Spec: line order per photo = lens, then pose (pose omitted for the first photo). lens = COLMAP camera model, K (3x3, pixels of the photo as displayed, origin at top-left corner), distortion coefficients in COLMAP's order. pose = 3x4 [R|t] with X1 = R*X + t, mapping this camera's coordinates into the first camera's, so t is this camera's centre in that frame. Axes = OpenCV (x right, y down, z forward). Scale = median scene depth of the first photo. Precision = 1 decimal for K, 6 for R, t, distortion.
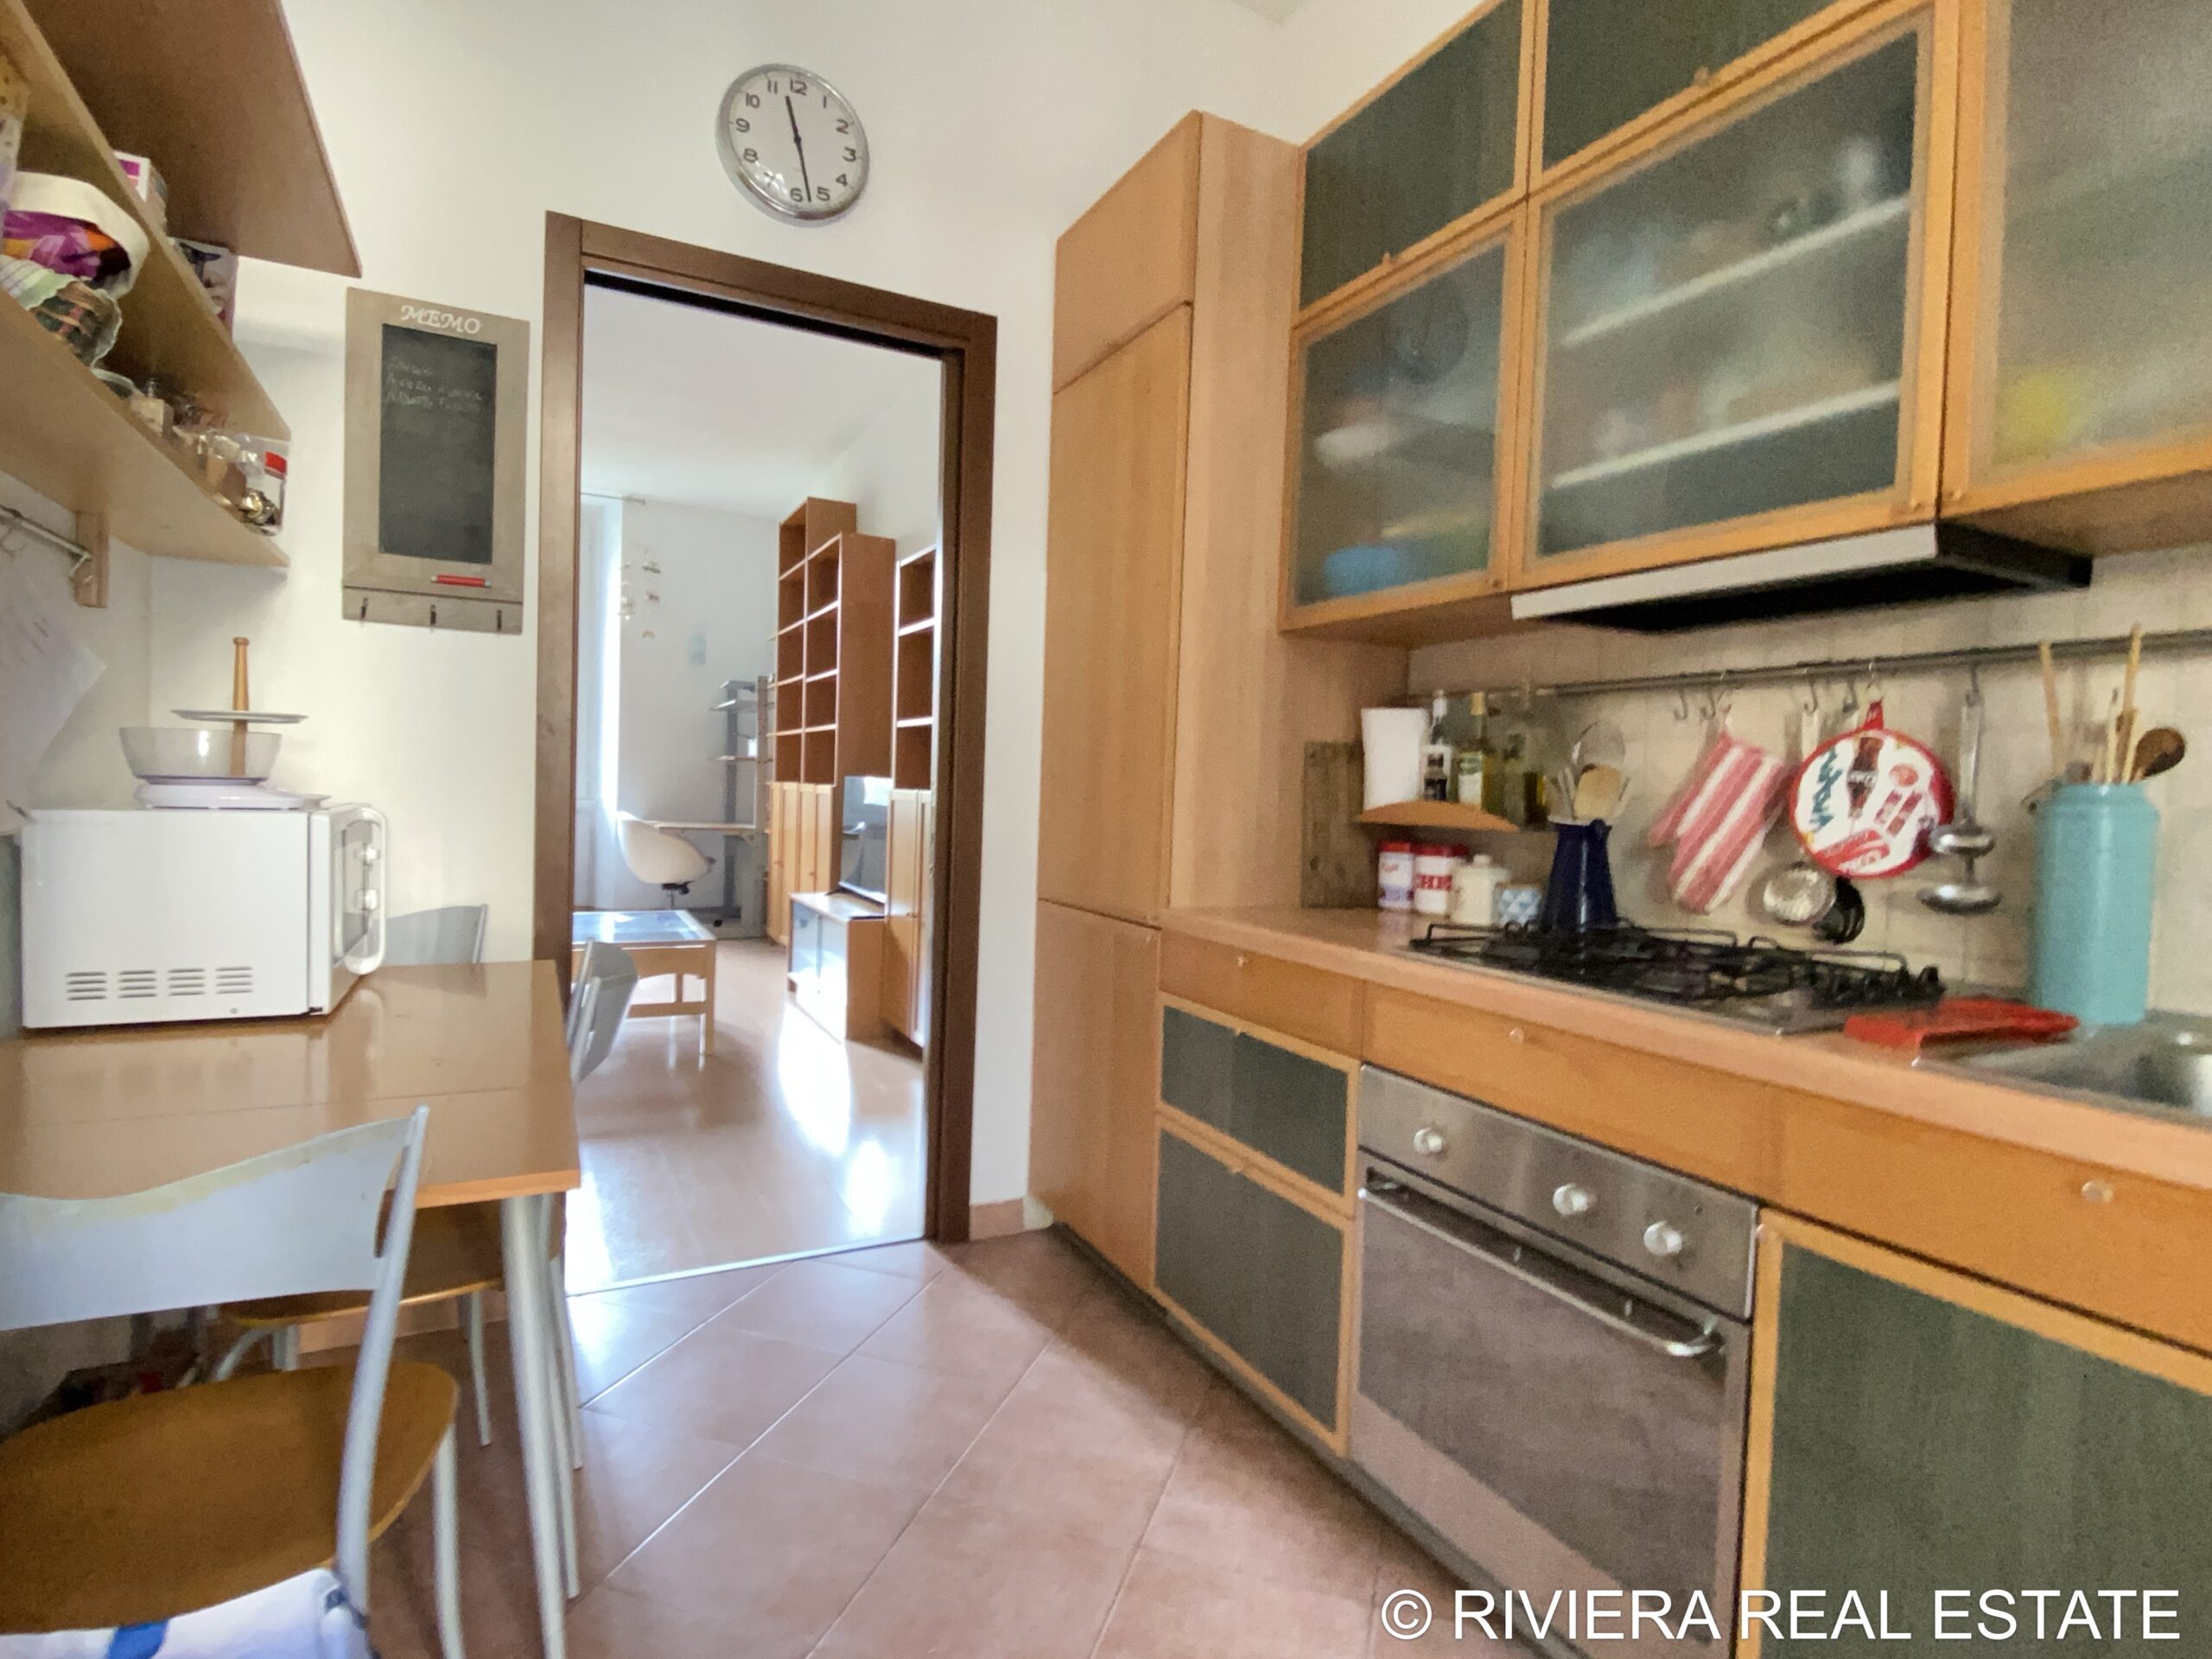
lens RADIAL K [[1125.4, 0, 1113.9], [0, 1125.4, 831.2], [0, 0, 1]] dist [0.003564, 0.000011]
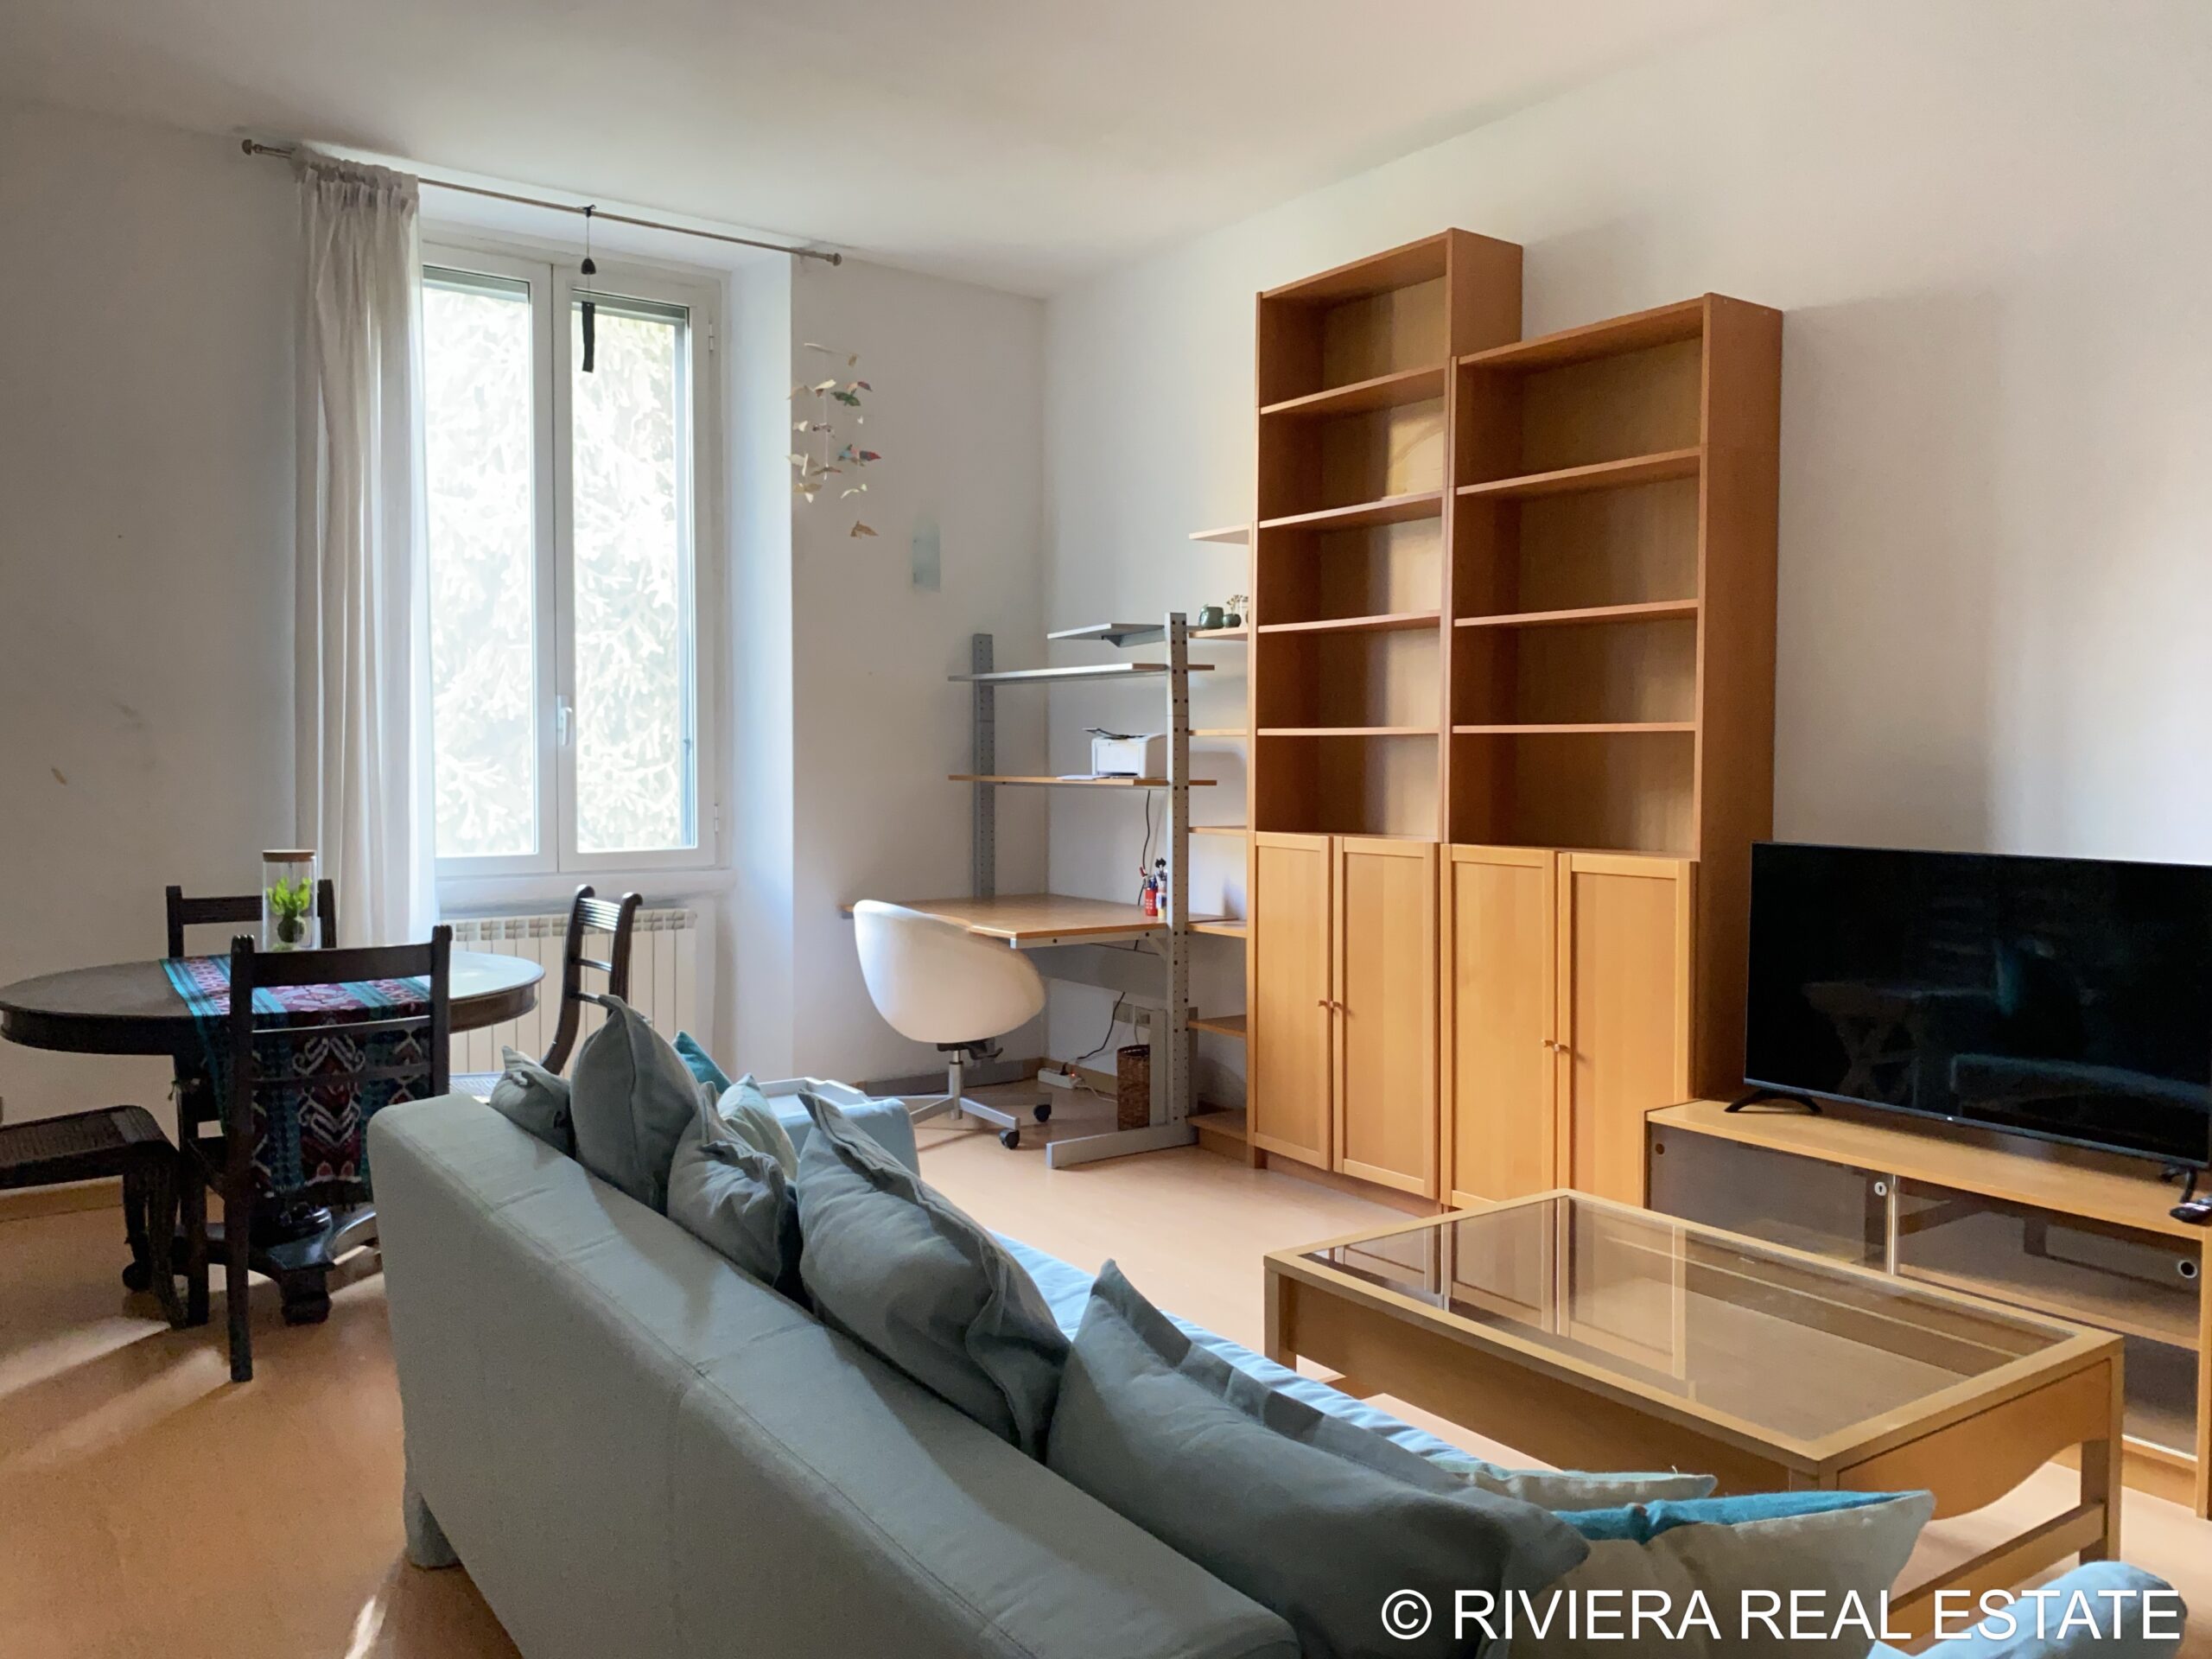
lens RADIAL K [[1674.5, 0, 1096.5], [0, 1674.5, 822.5], [0, 0, 1]] dist [0.048272, -0.070497]
pose [[0.991603, -0.037273, 0.123833, -0.454217], [0.036269, 0.999288, 0.010355, -0.056831], [-0.124131, -0.005777, 0.992249, 0.287986]]
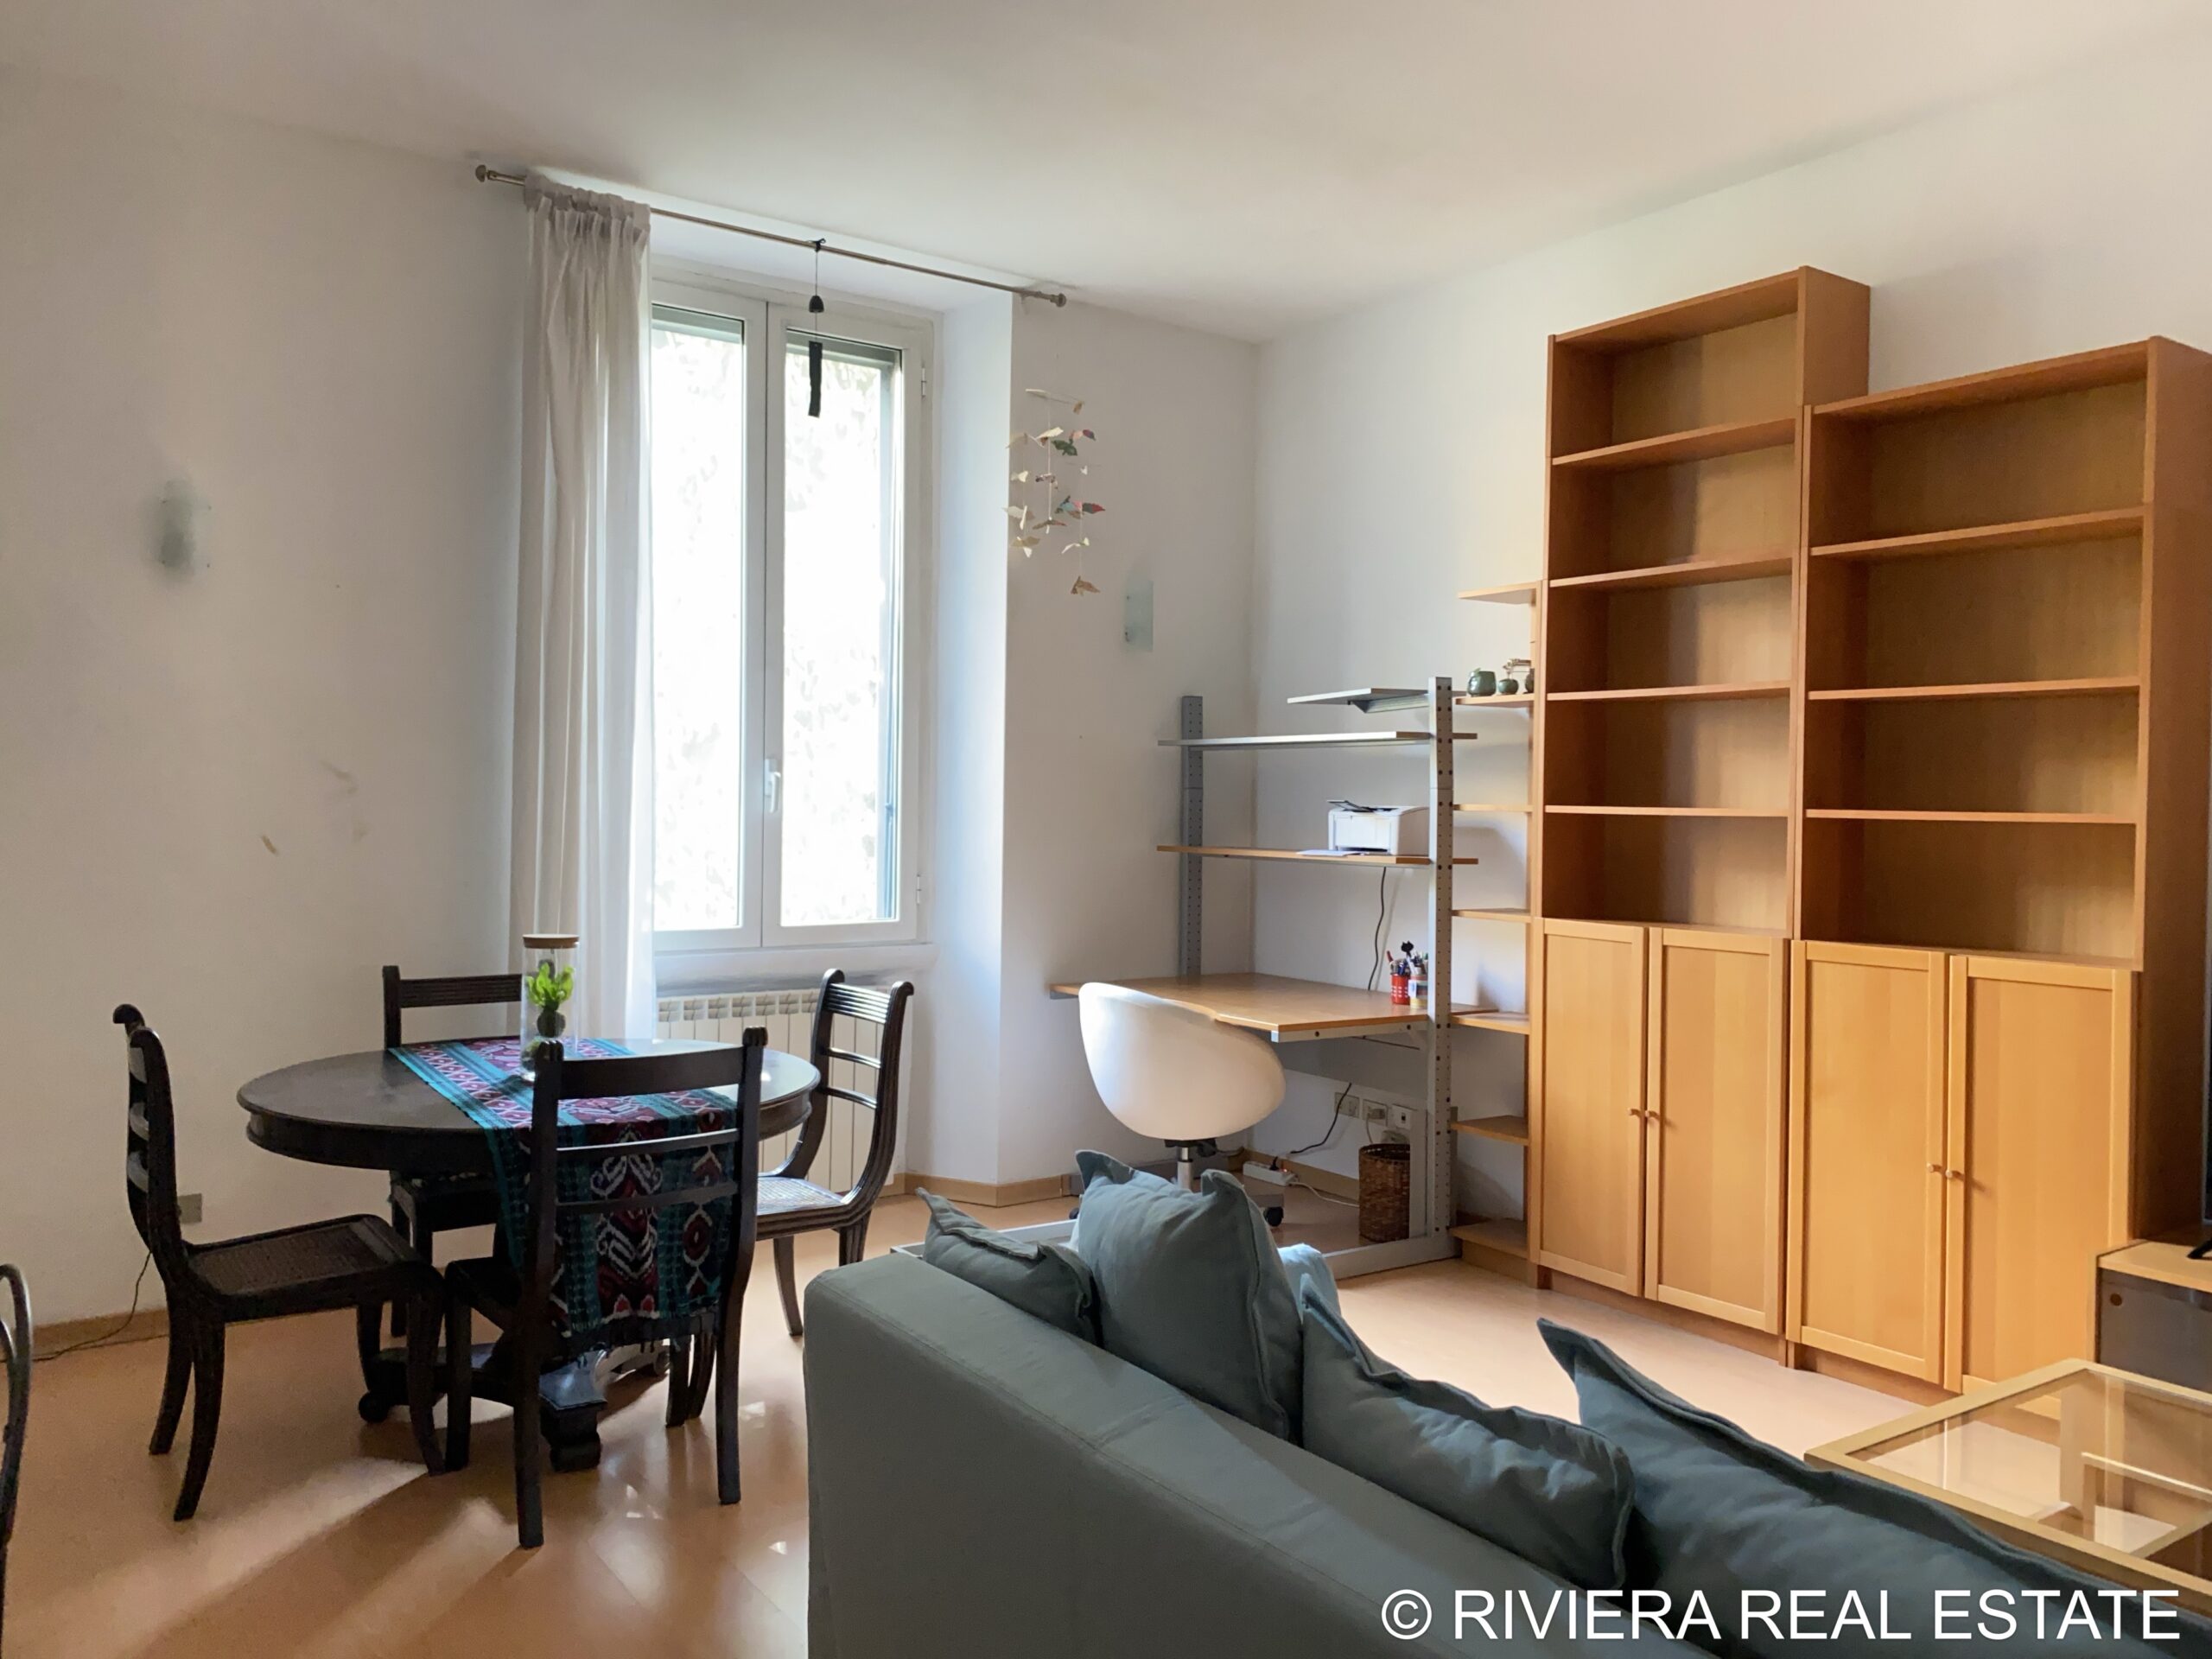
lens RADIAL K [[1674.5, 0, 1086.2], [0, 1674.5, 822.7], [0, 0, 1]] dist [0.048272, -0.070497]
pose [[0.993576, -0.021642, 0.111076, -0.547539], [0.023903, 0.999533, -0.019060, -0.072052], [-0.110612, 0.021593, 0.993629, 0.355376]]
